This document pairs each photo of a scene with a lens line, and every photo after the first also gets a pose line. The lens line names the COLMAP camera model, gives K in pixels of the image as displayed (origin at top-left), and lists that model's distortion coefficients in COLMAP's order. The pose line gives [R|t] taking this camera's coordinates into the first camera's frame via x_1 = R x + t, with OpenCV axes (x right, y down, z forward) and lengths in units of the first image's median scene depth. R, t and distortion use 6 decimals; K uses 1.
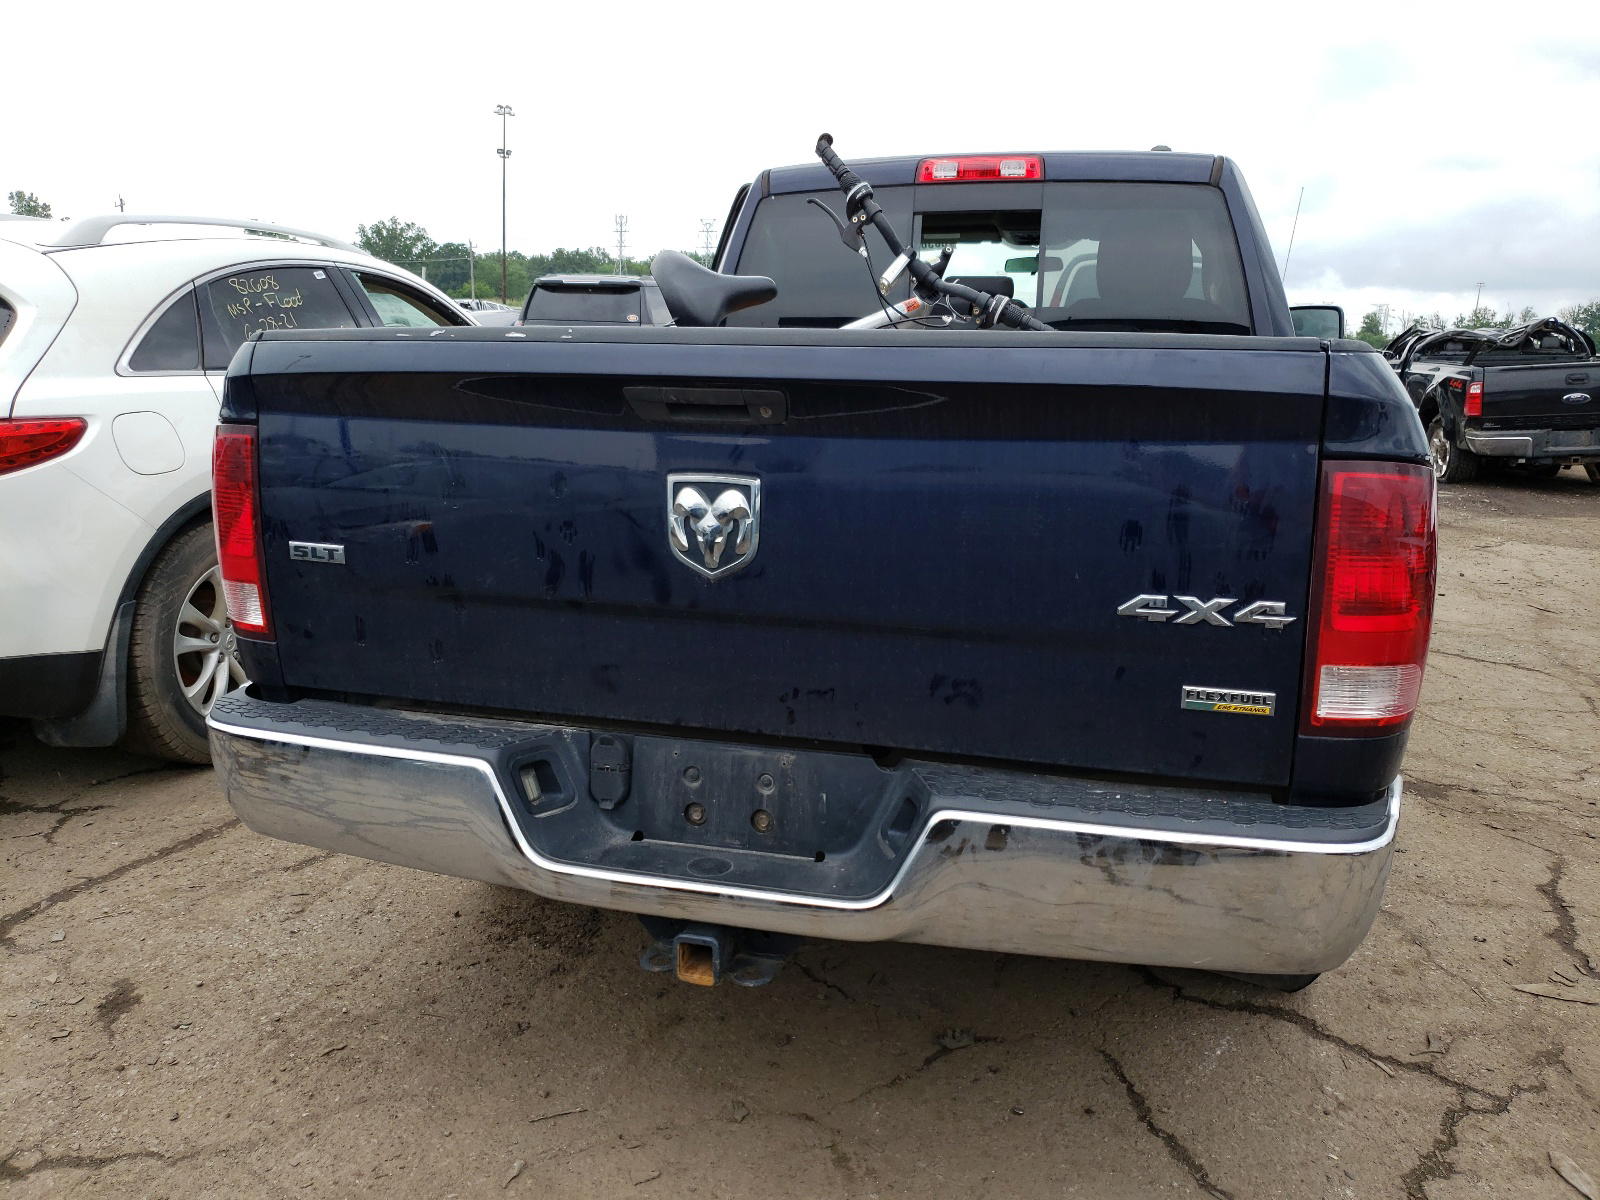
lens RADIAL K [[1264.9, 0, 776.5], [0, 1264.9, 600.9], [0, 0, 1]] dist [0.062923, -0.082060]
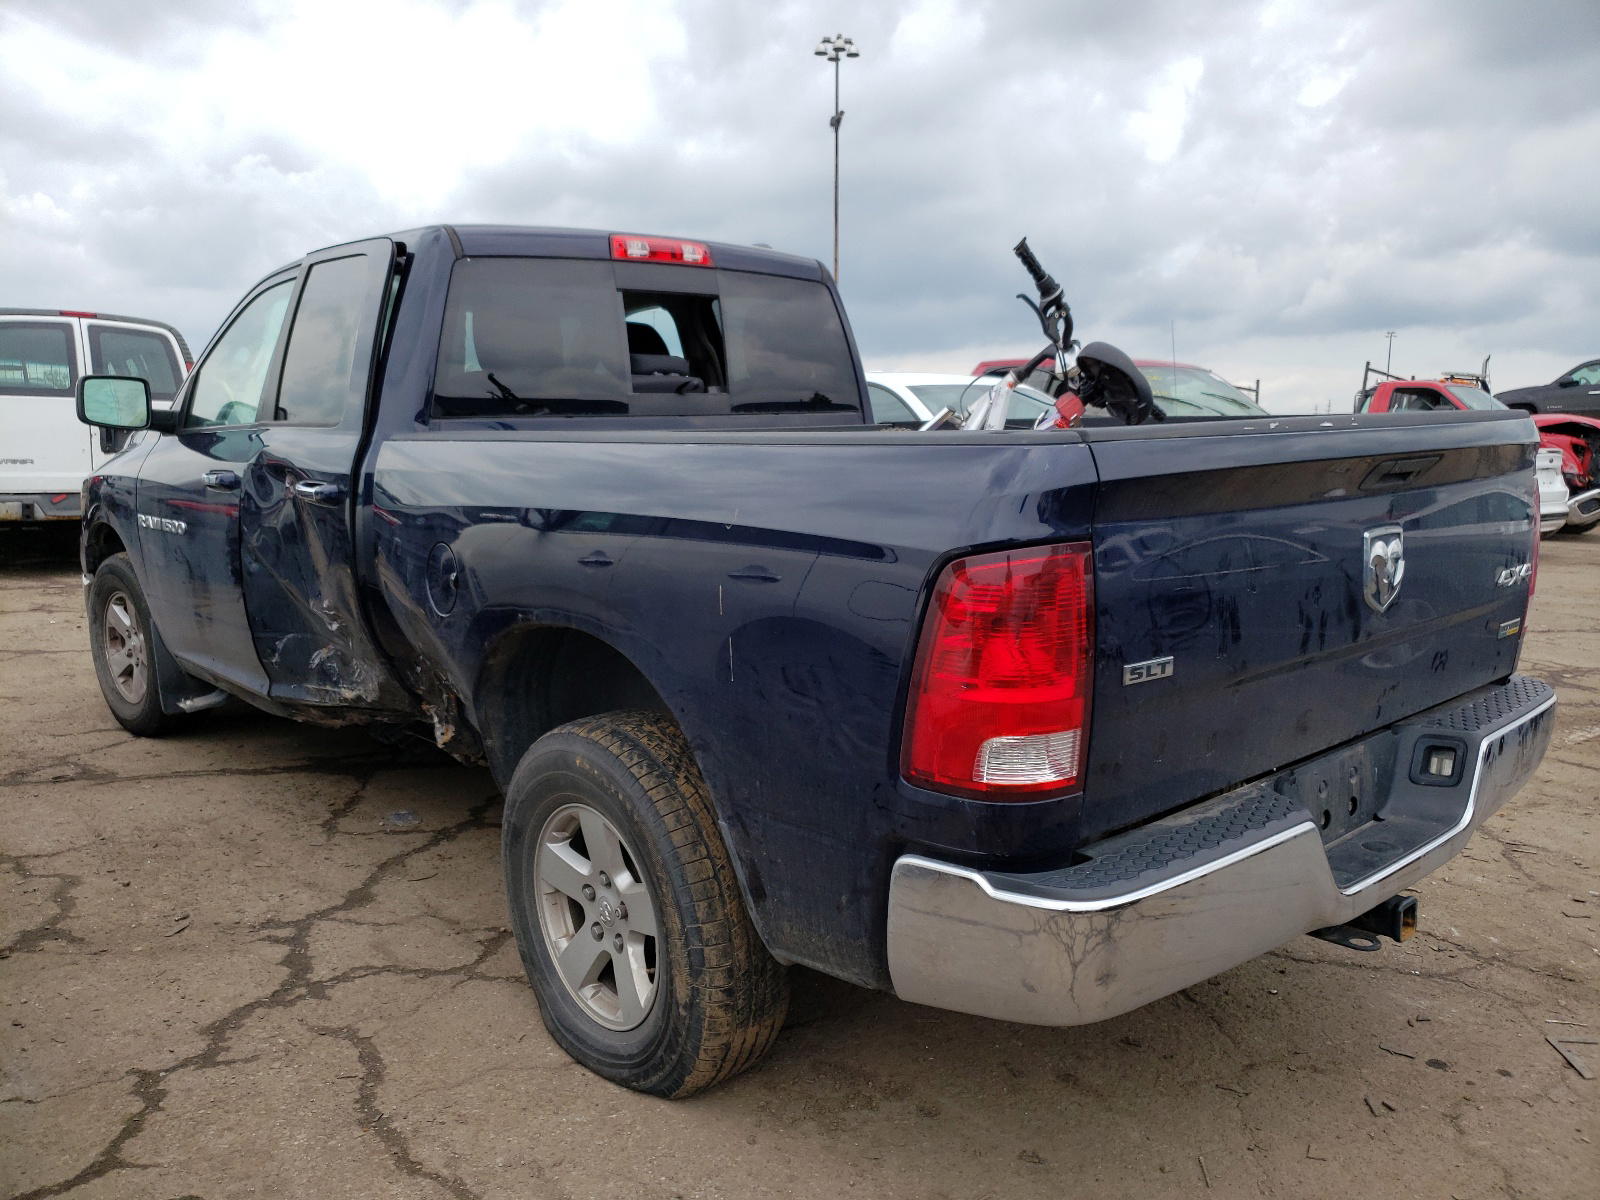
lens RADIAL K [[1264.9, 0, 776.5], [0, 1264.9, 600.9], [0, 0, 1]] dist [0.062923, -0.082060]
pose [[0.513548, -0.147984, 0.845204, -1.171176], [0.186144, 0.980772, 0.058619, -0.176054], [-0.837627, 0.127226, 0.531220, 0.693382]]
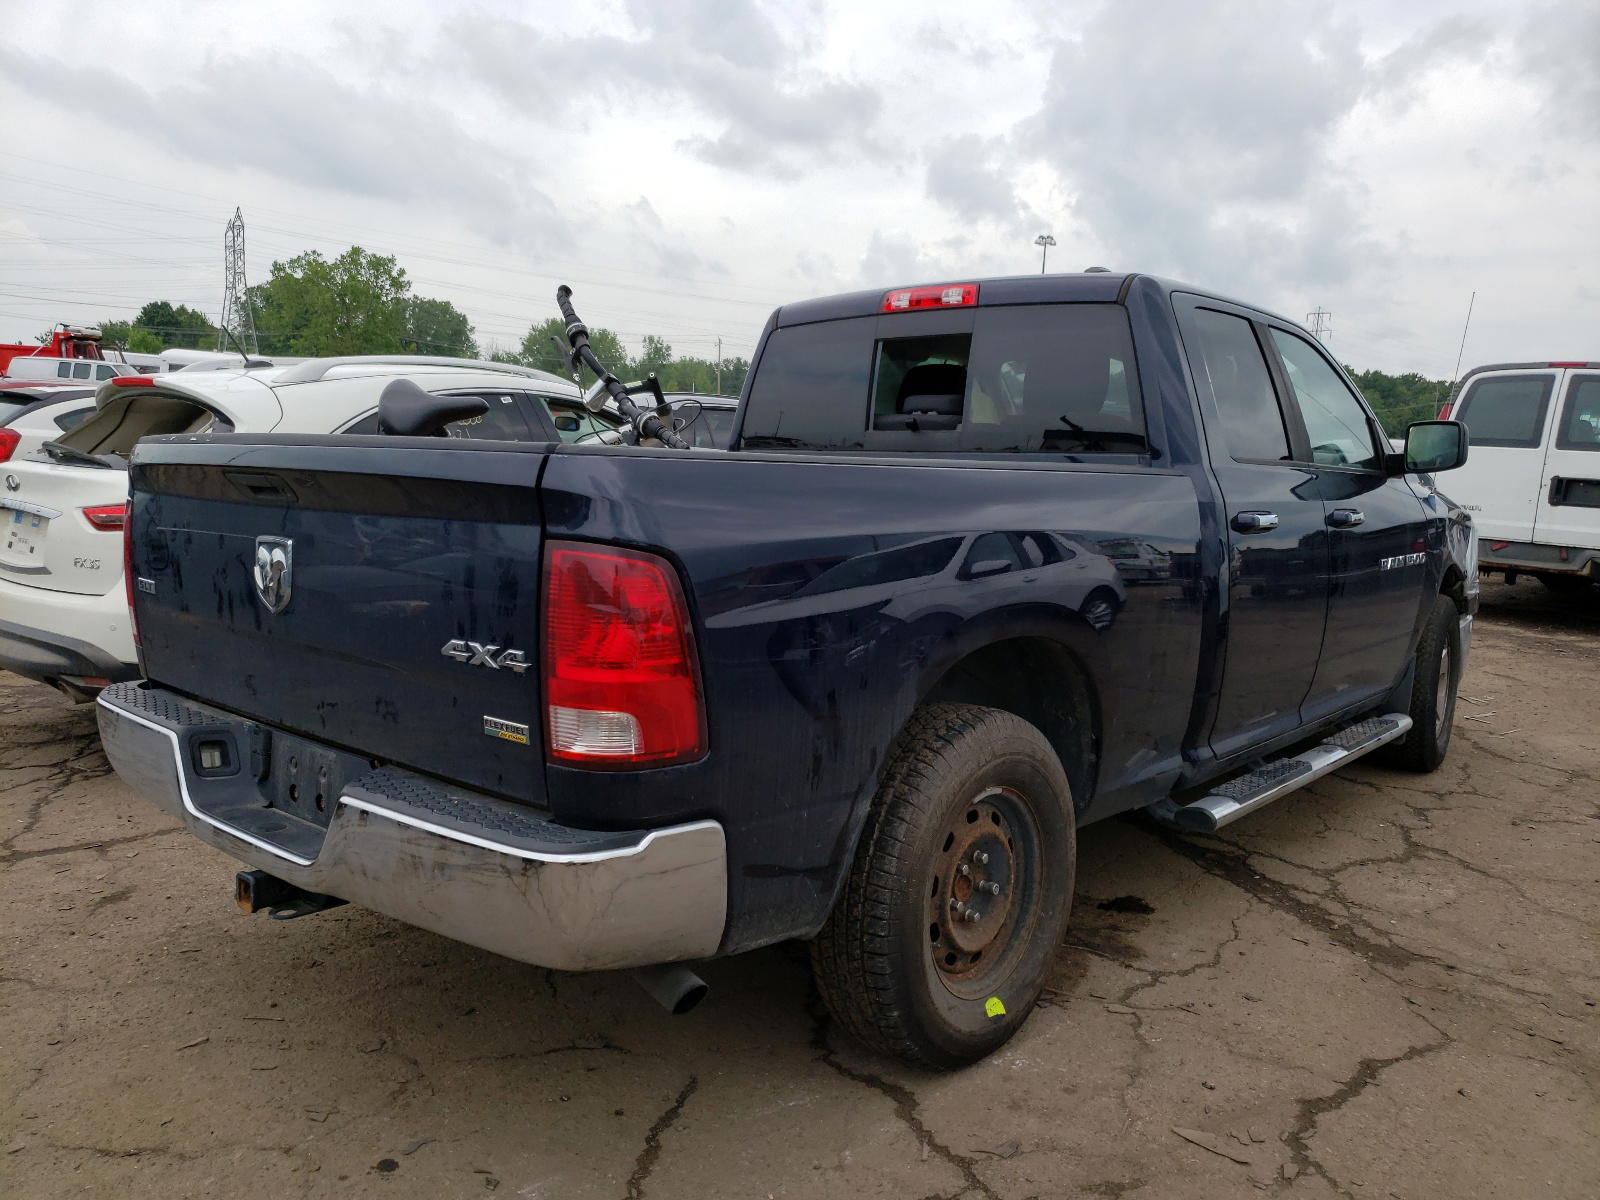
lens RADIAL K [[1264.9, 0, 776.5], [0, 1264.9, 600.9], [0, 0, 1]] dist [0.062923, -0.082060]
pose [[0.899458, 0.058047, -0.433135, 0.872039], [-0.096764, 0.992991, -0.067866, 0.009139], [0.426160, 0.102955, 0.898770, -0.013092]]
